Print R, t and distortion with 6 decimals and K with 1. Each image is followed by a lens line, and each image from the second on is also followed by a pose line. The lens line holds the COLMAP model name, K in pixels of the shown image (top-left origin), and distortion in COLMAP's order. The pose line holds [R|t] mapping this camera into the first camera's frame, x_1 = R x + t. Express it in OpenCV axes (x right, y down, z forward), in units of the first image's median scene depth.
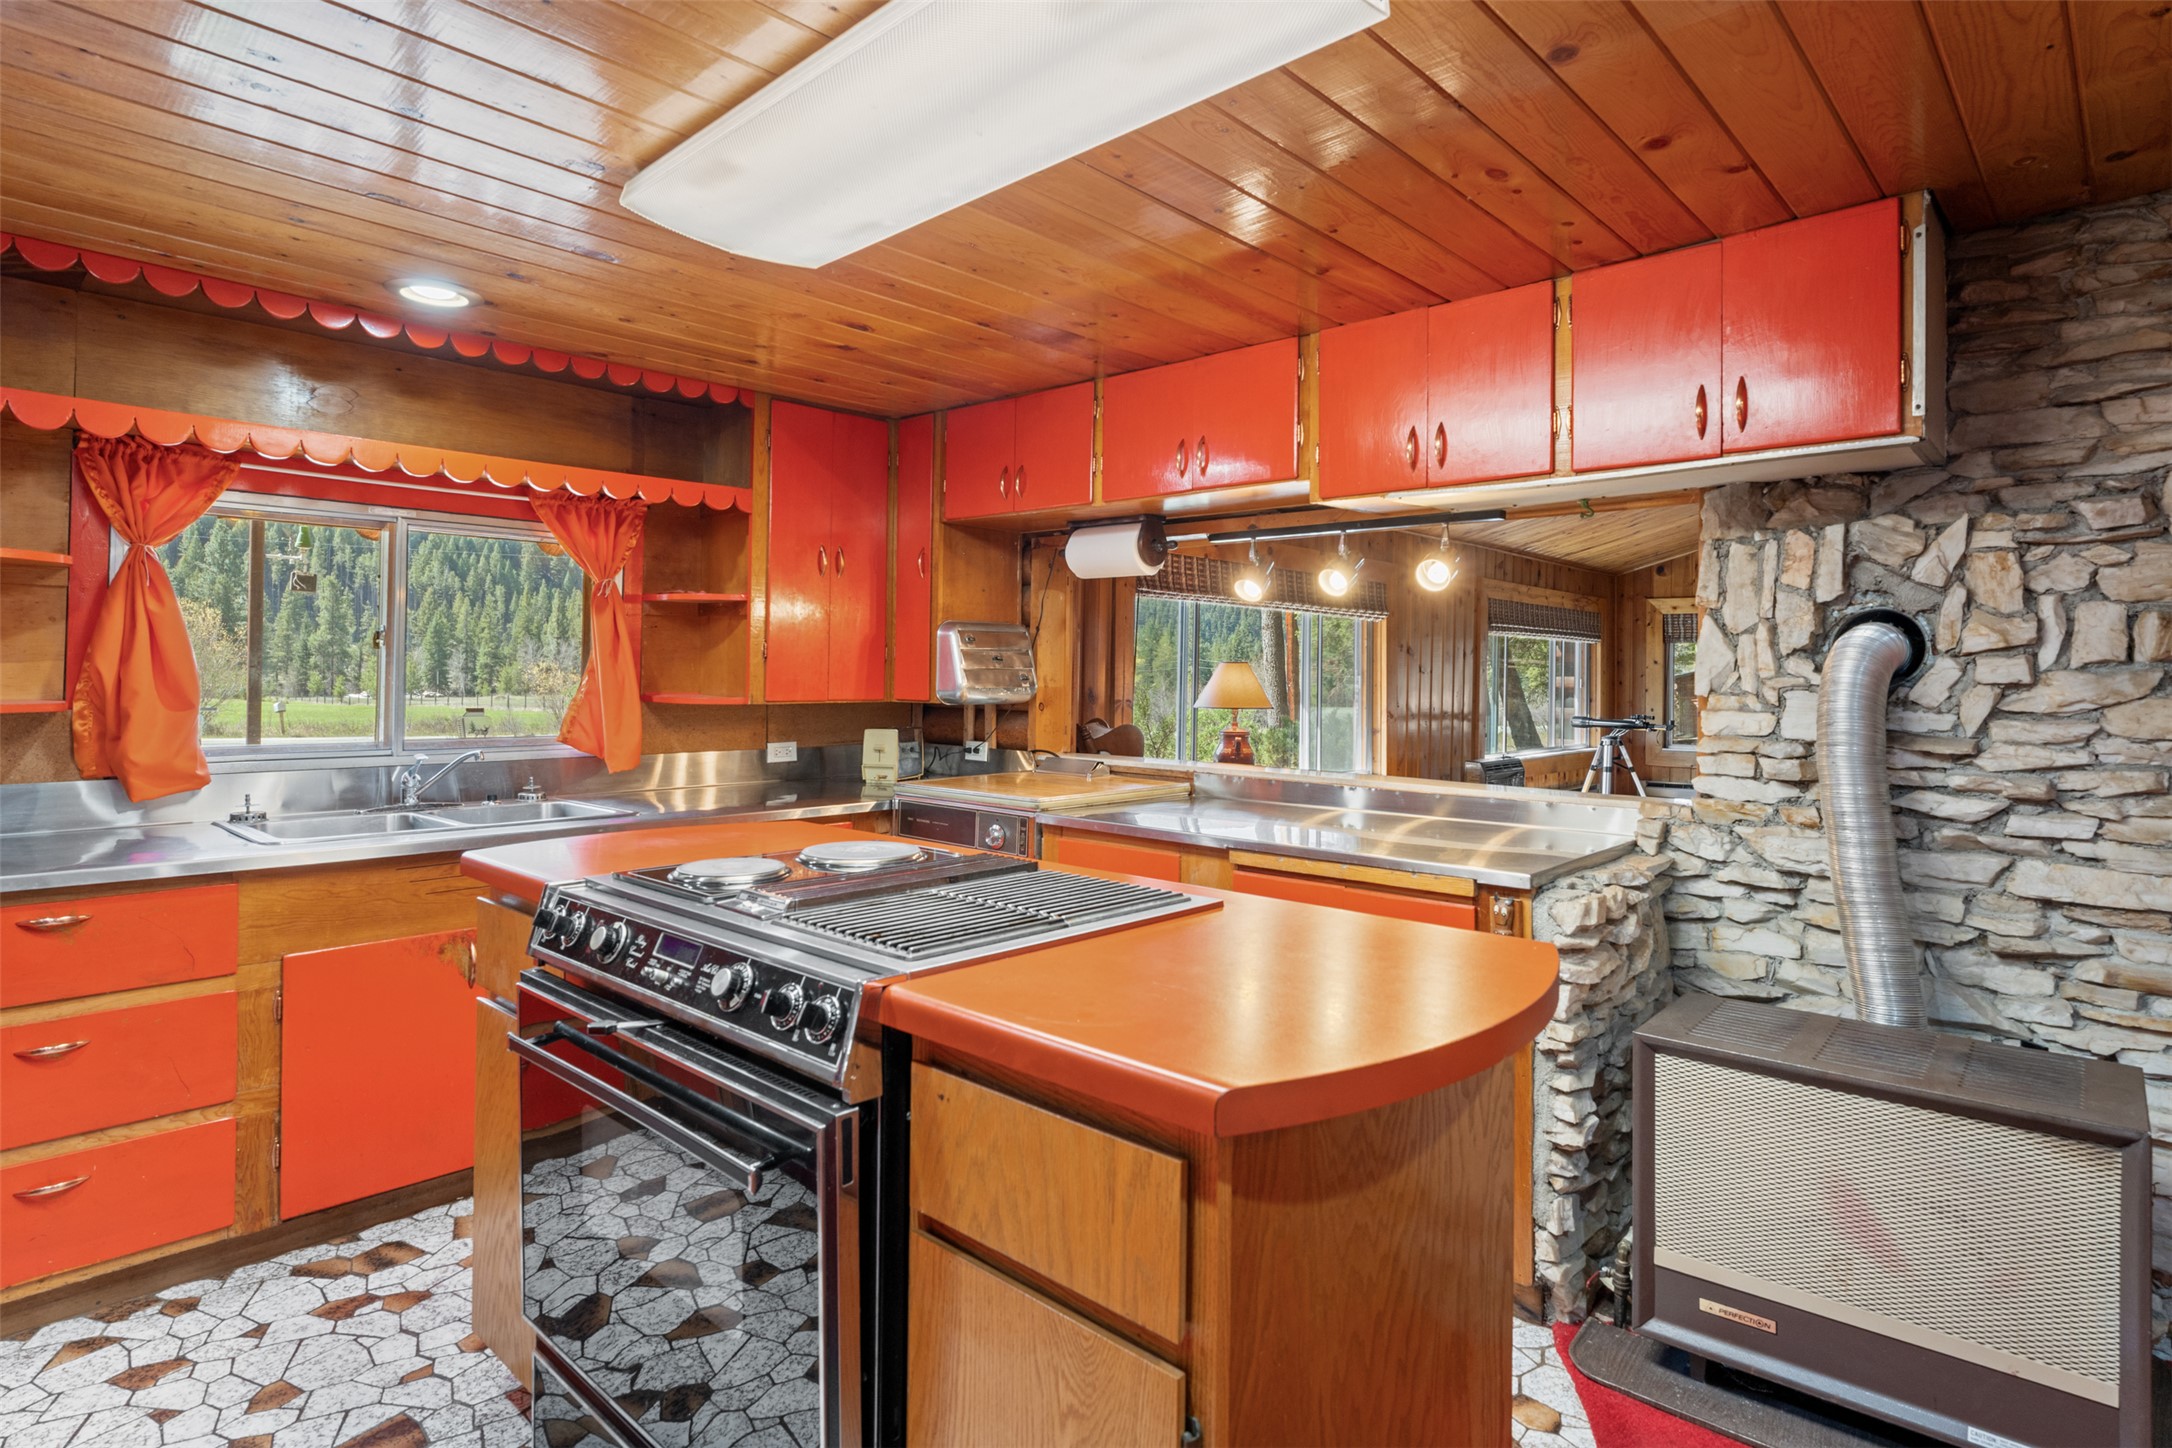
lens RADIAL K [[1148.2, 0, 1088.9], [0, 1148.2, 669.3], [0, 0, 1]] dist [0.002890, 0.000362]
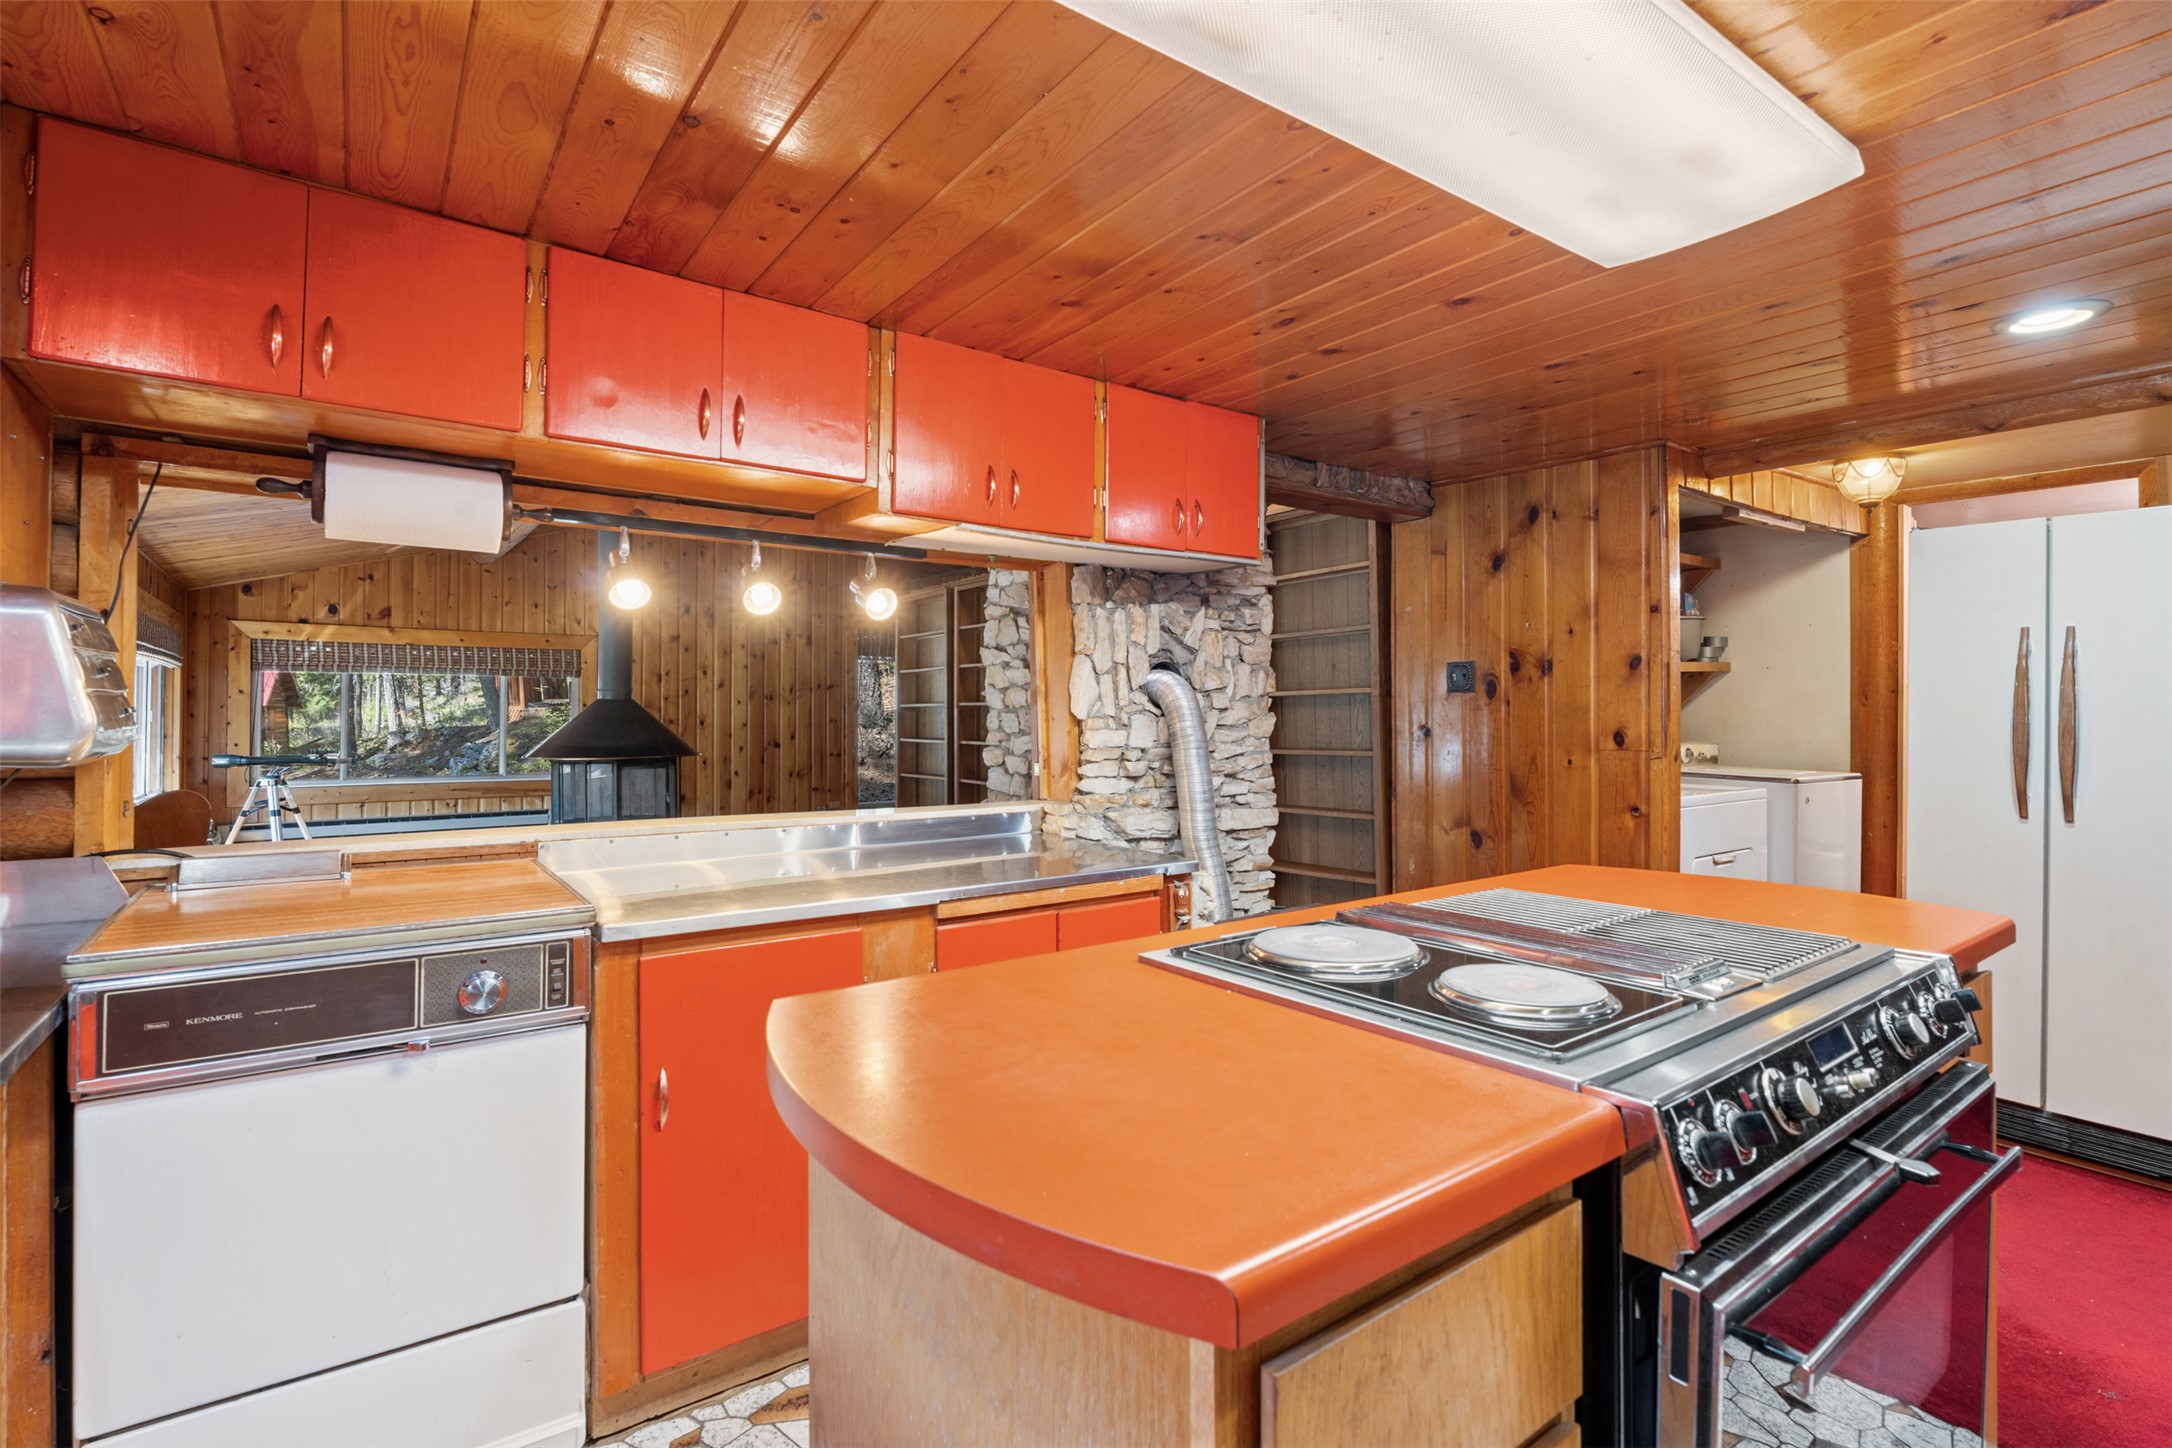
lens RADIAL K [[1028.7, 0, 1086.8], [0, 1028.7, 700.3], [0, 0, 1]] dist [-0.002993, -0.000306]
pose [[0.194781, 0.002665, 0.980843, -0.490219], [-0.002483, 0.999994, -0.002224, 0.002961], [-0.980844, -0.002003, 0.194787, 0.582226]]
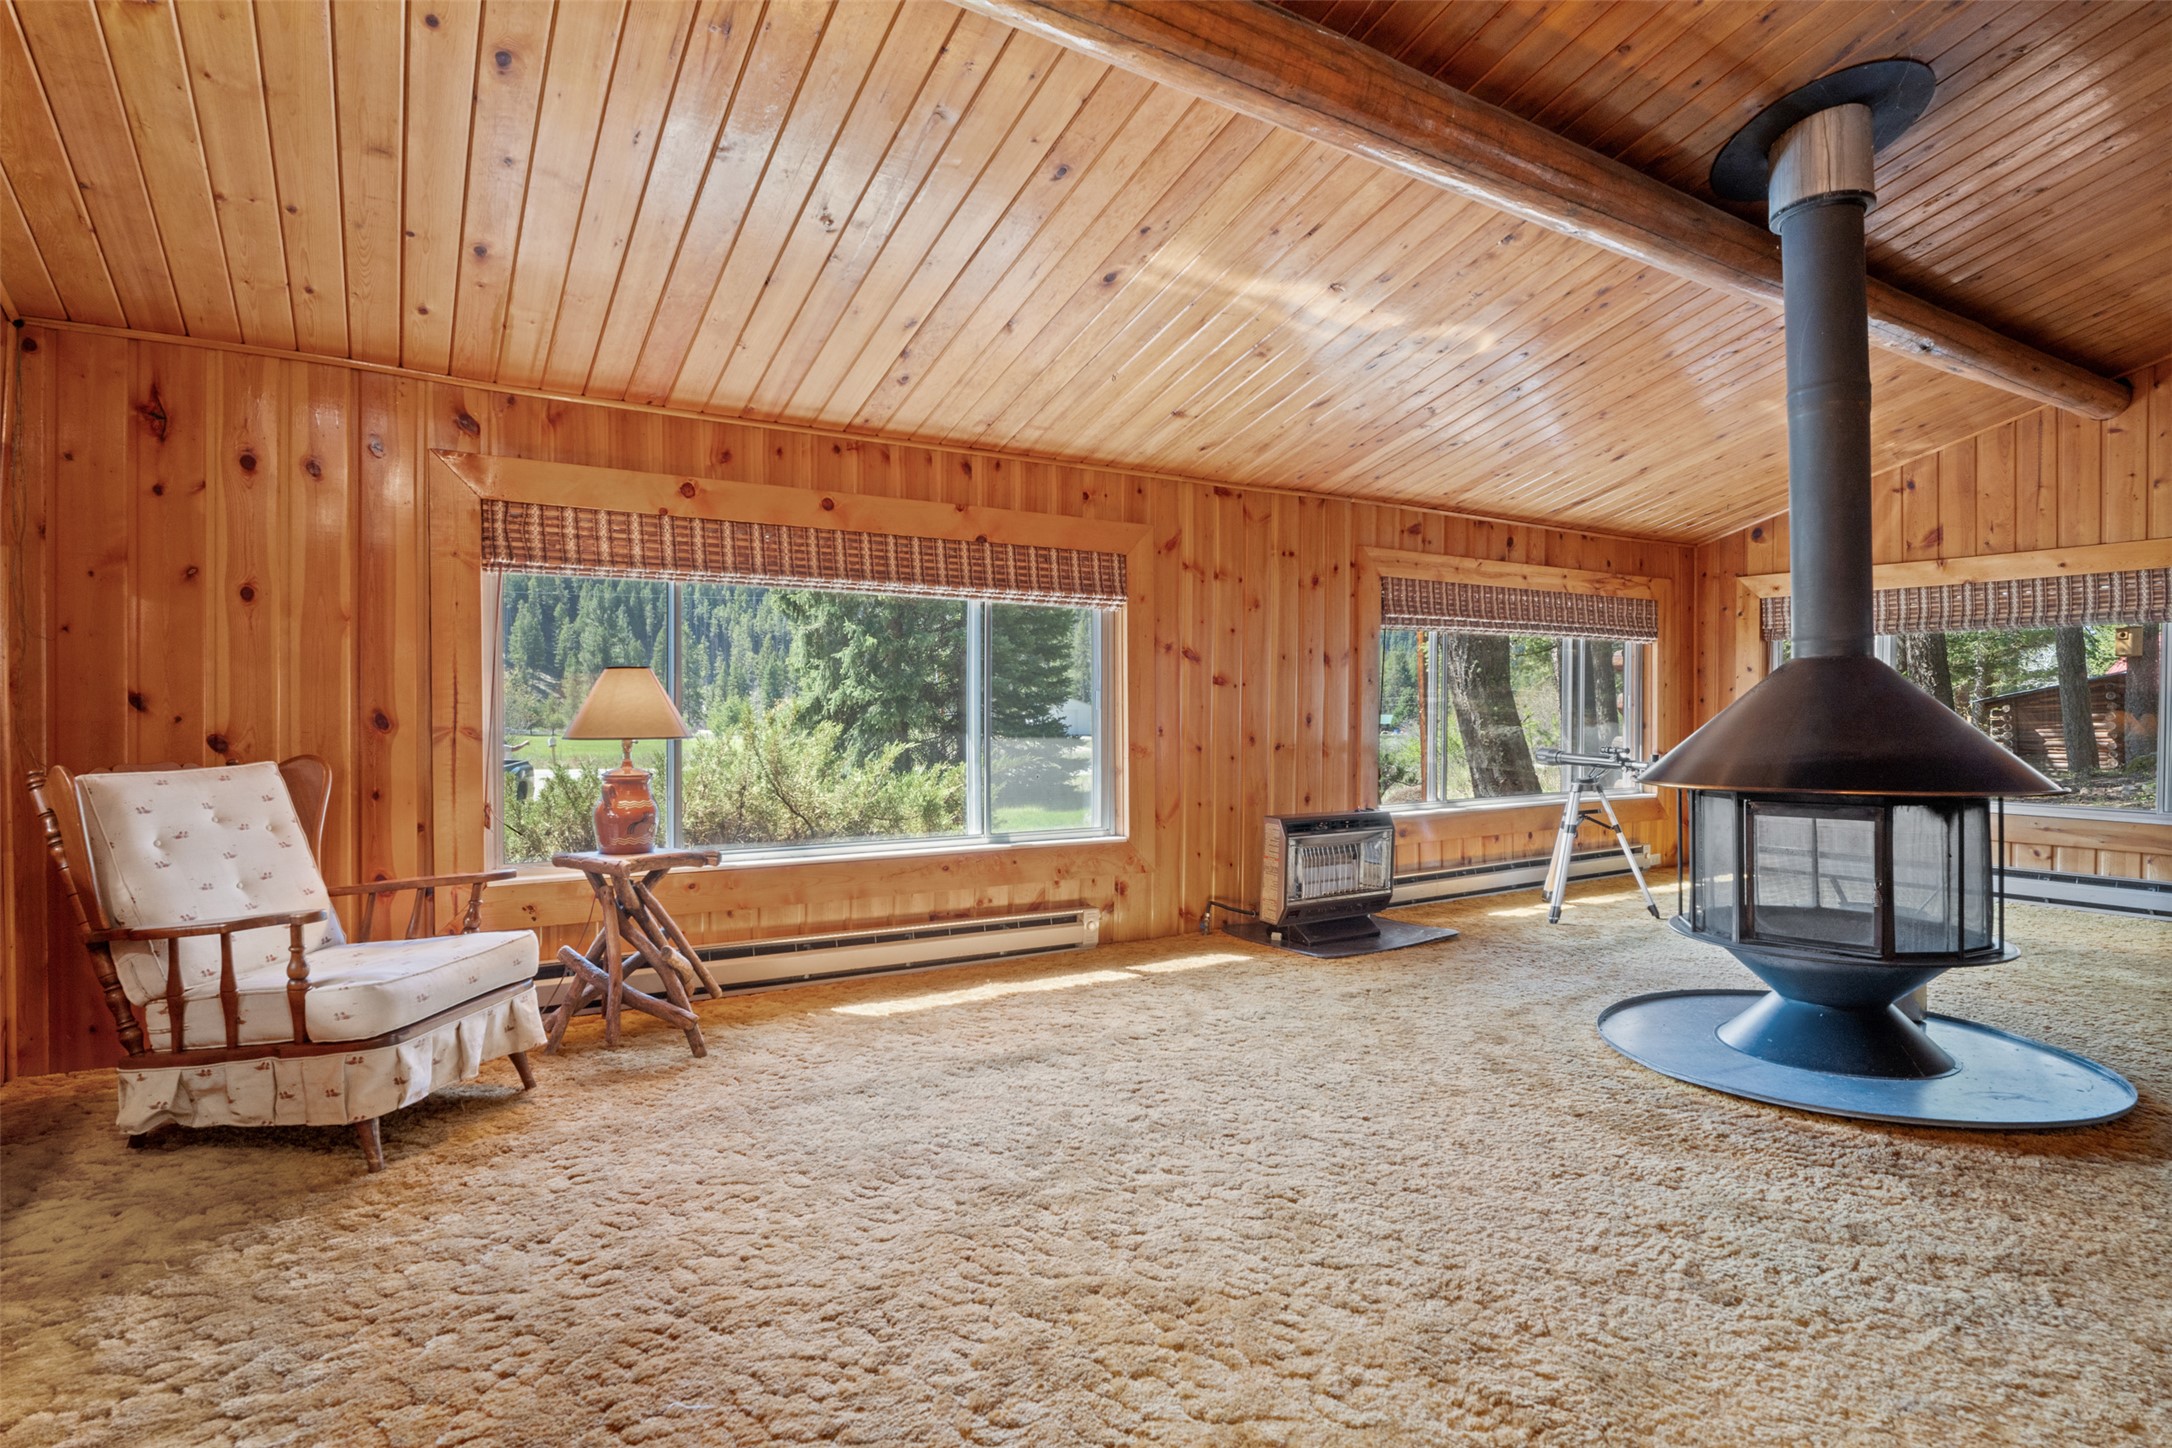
lens RADIAL K [[1137.9, 0, 1086.0], [0, 1137.9, 724.0], [0, 0, 1]] dist [0.001138, 0.000229]
pose [[0.964859, -0.008001, -0.262646, 0.860661], [0.013162, 0.999753, 0.017898, 0.027735], [0.262438, -0.020726, 0.964726, 0.714914]]
